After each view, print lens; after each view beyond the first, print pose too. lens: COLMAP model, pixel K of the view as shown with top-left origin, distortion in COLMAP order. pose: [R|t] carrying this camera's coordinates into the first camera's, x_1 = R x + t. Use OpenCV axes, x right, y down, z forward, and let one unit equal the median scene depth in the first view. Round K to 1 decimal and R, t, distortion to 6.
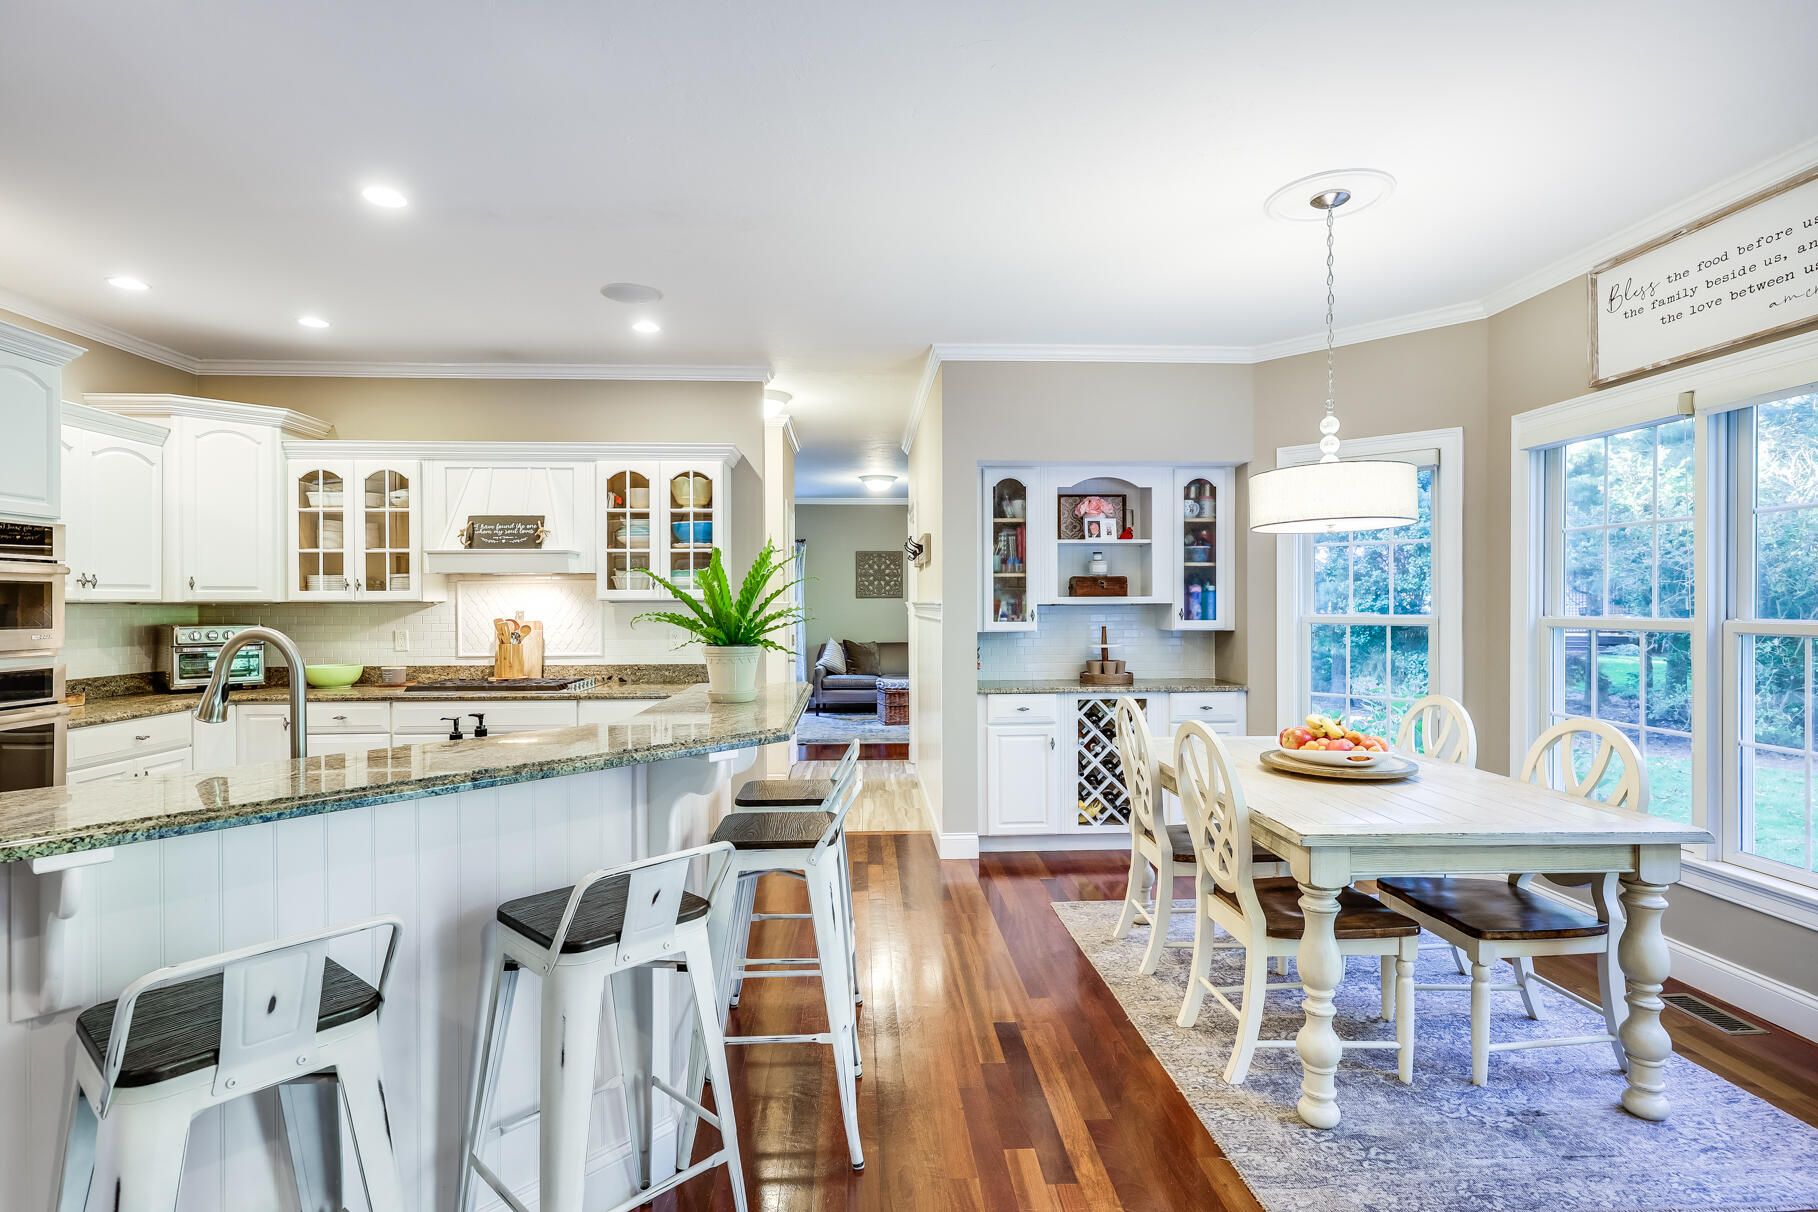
lens RADIAL K [[912.6, 0, 895.9], [0, 912.6, 607.1], [0, 0, 1]] dist [0.000591, -0.000308]
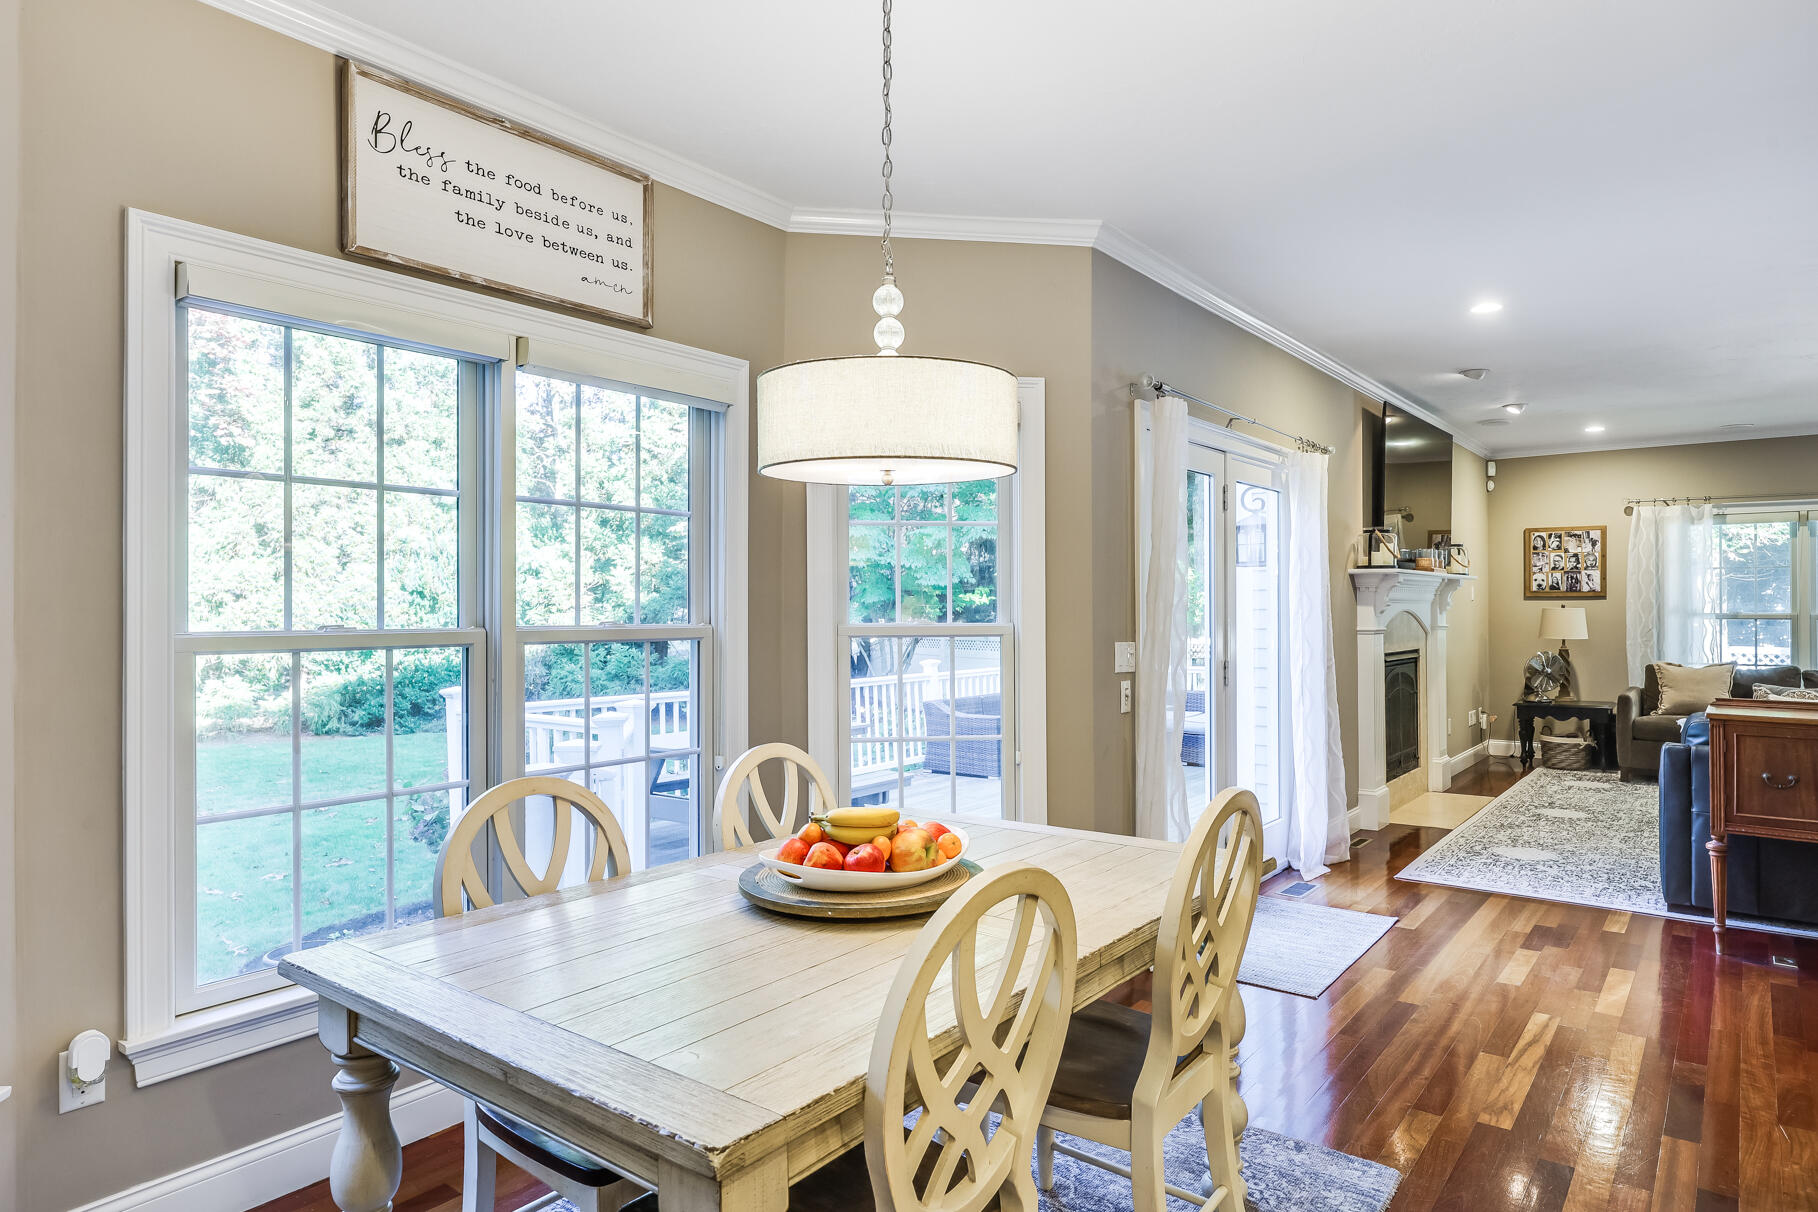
lens RADIAL K [[1067.2, 0, 910.4], [0, 1067.2, 602.4], [0, 0, 1]] dist [-0.000353, 0.002652]
pose [[-0.757692, 0.005857, 0.652586, 0.011764], [0.005188, 0.999982, -0.002951, -0.002054], [-0.652591, 0.001150, -0.757709, 0.927242]]
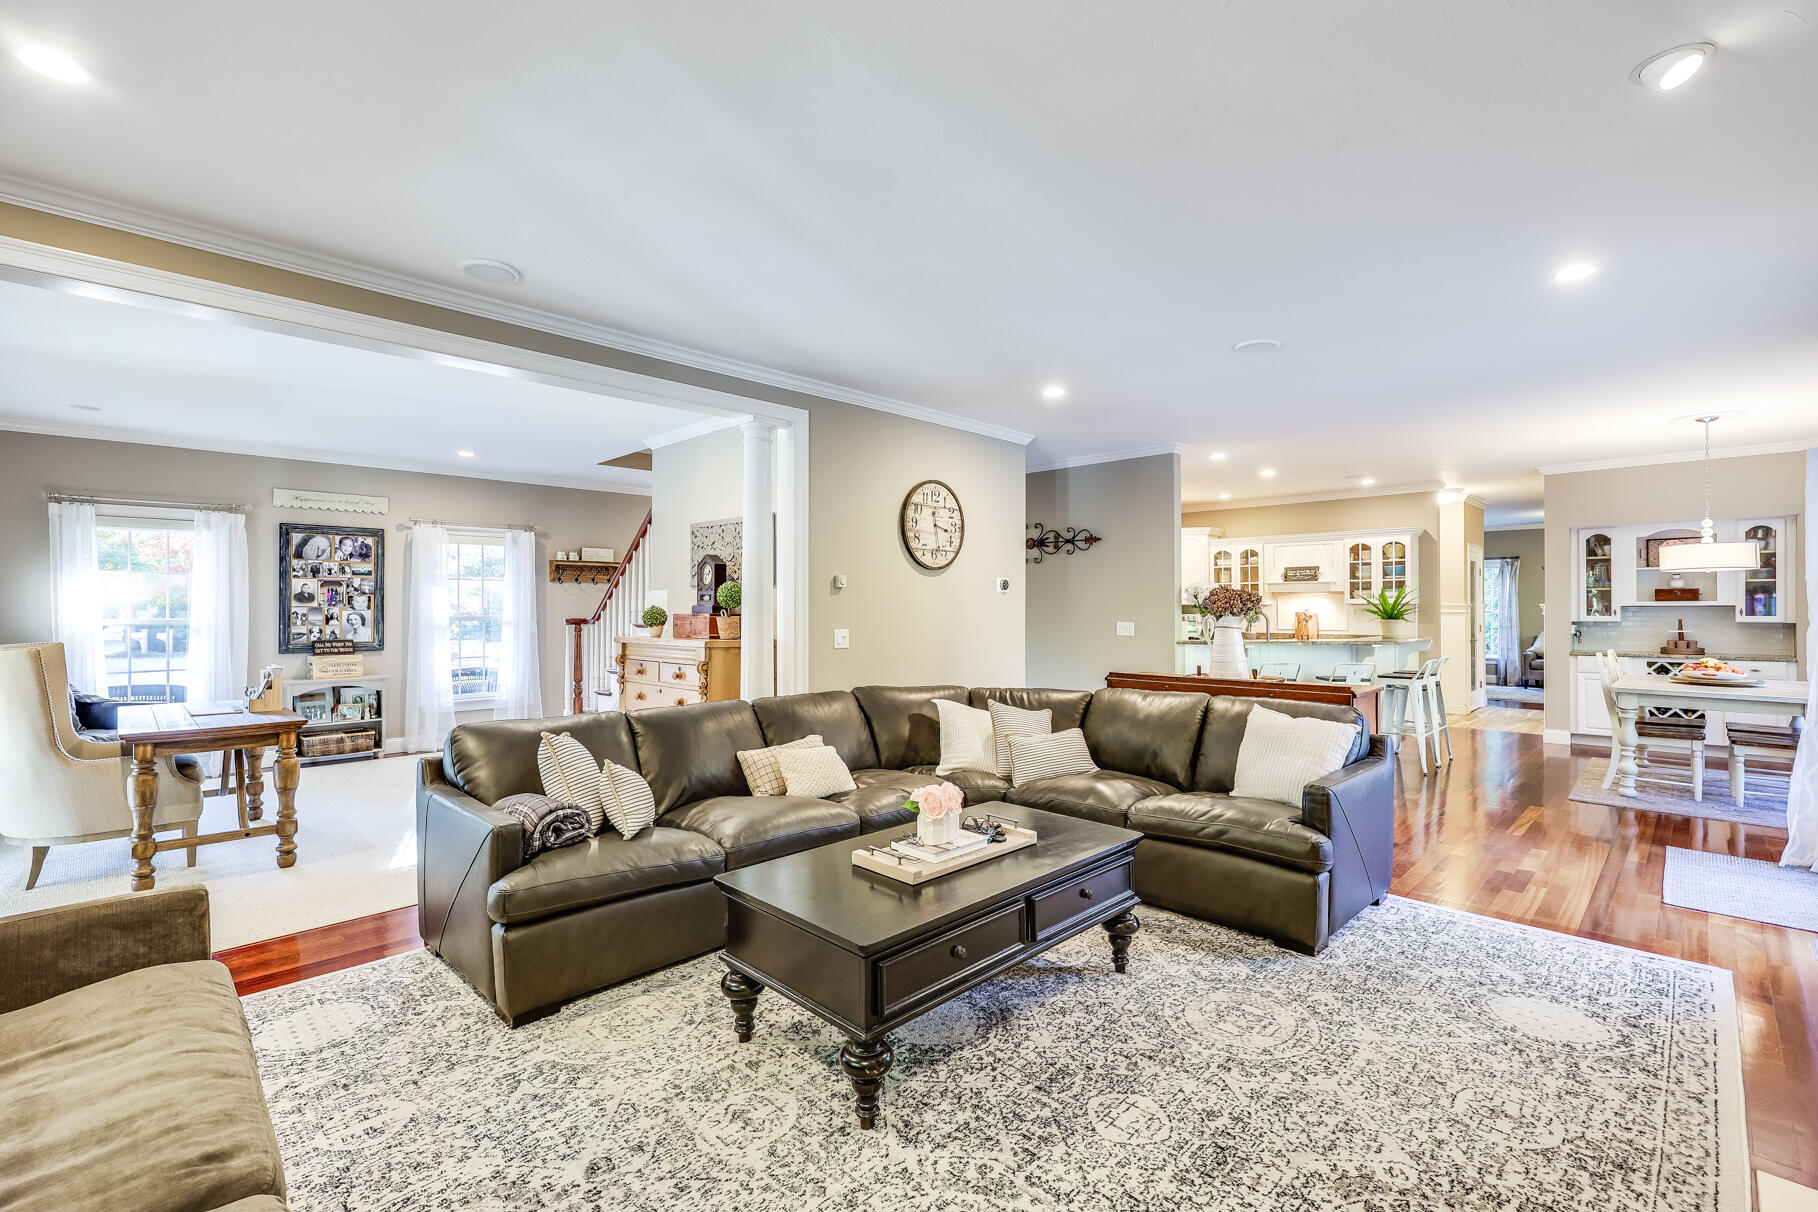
lens RADIAL K [[798.8, 0, 909.0], [0, 798.8, 606.0], [0, 0, 1]] dist [0.000488, 0.000098]
pose [[0.676311, 0.000402, -0.736616, 0.363154], [-0.001694, 0.999998, -0.001010, 0.001218], [0.736614, 0.001931, 0.676310, -1.024776]]
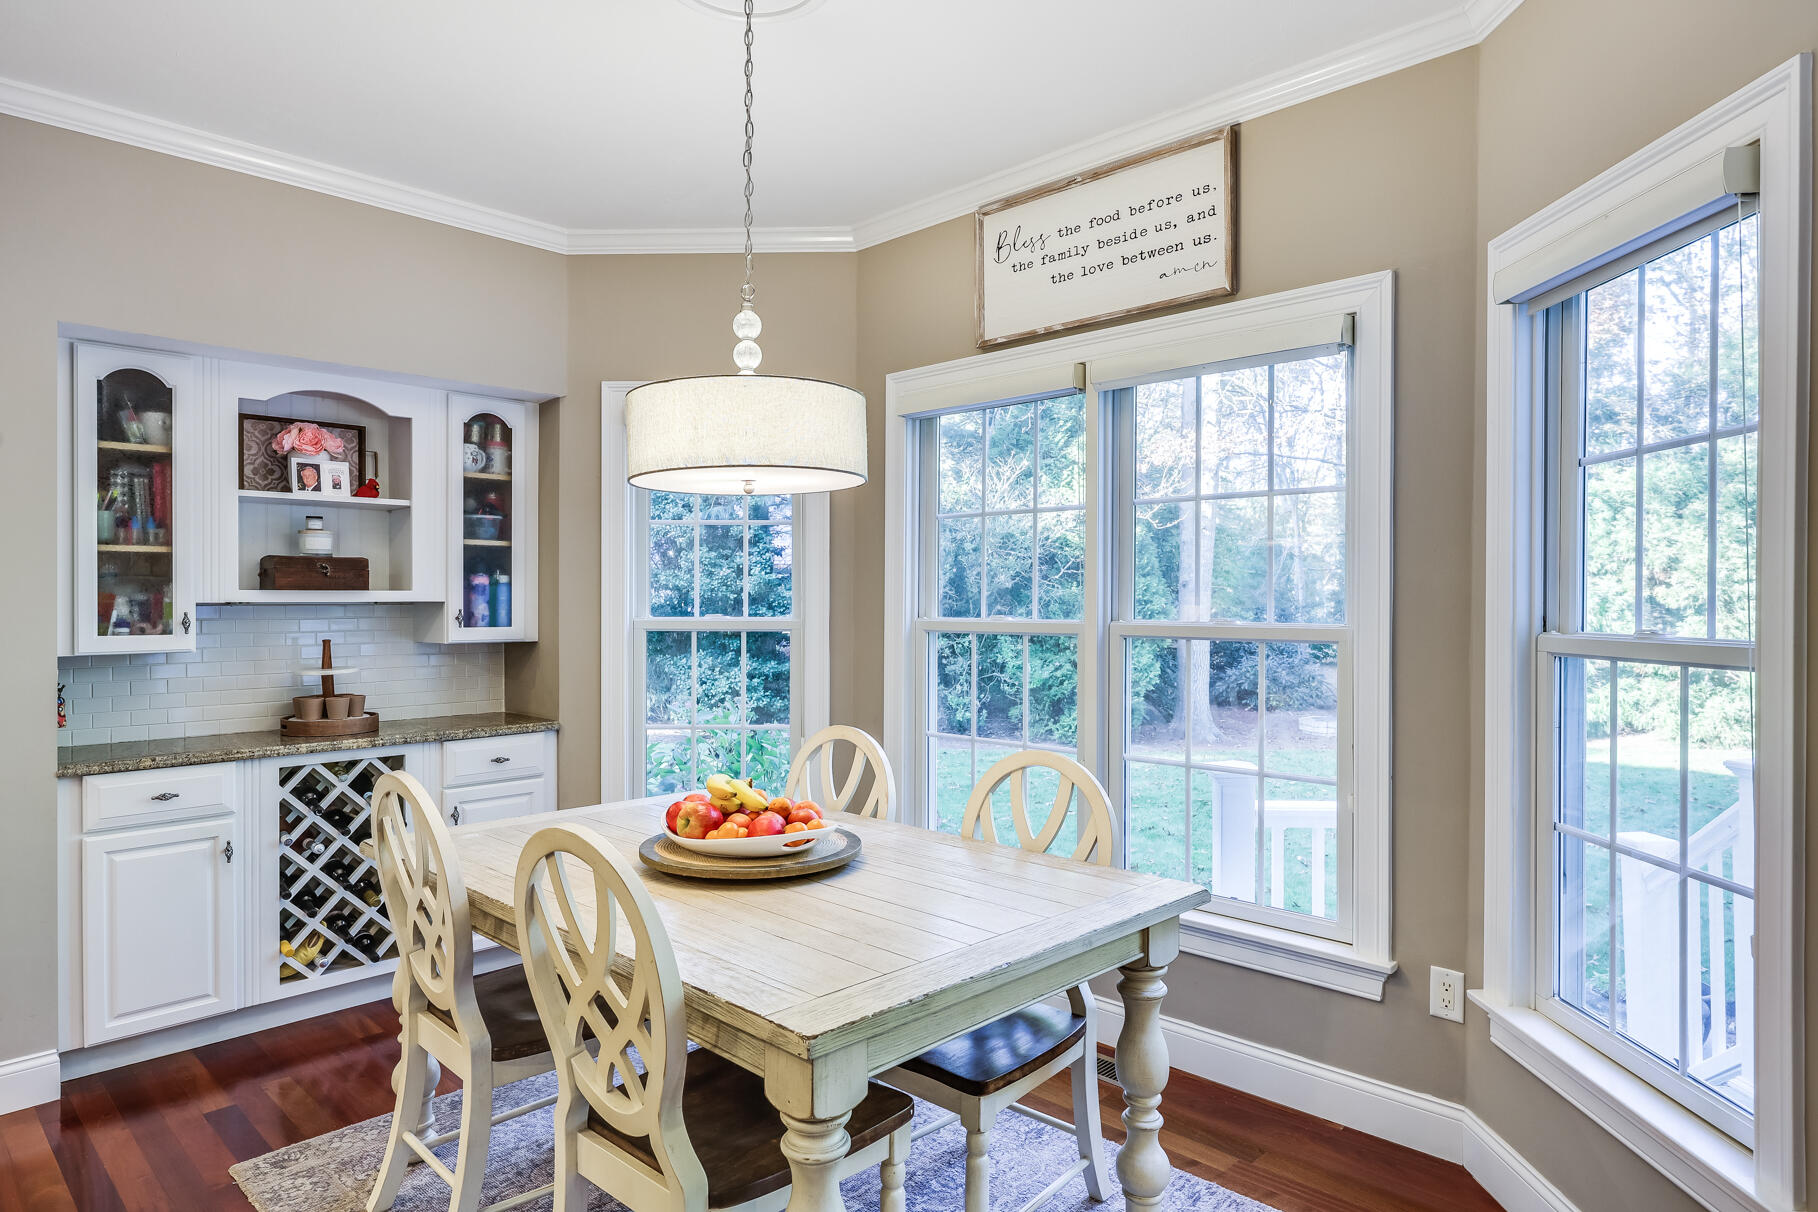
lens RADIAL K [[1067.2, 0, 910.4], [0, 1067.2, 602.4], [0, 0, 1]] dist [-0.000353, 0.002652]
pose [[0.730038, 0.001889, 0.683404, 0.028429], [0.000499, 0.999994, -0.003297, -0.000986], [-0.683406, 0.002748, 0.730033, 0.229752]]
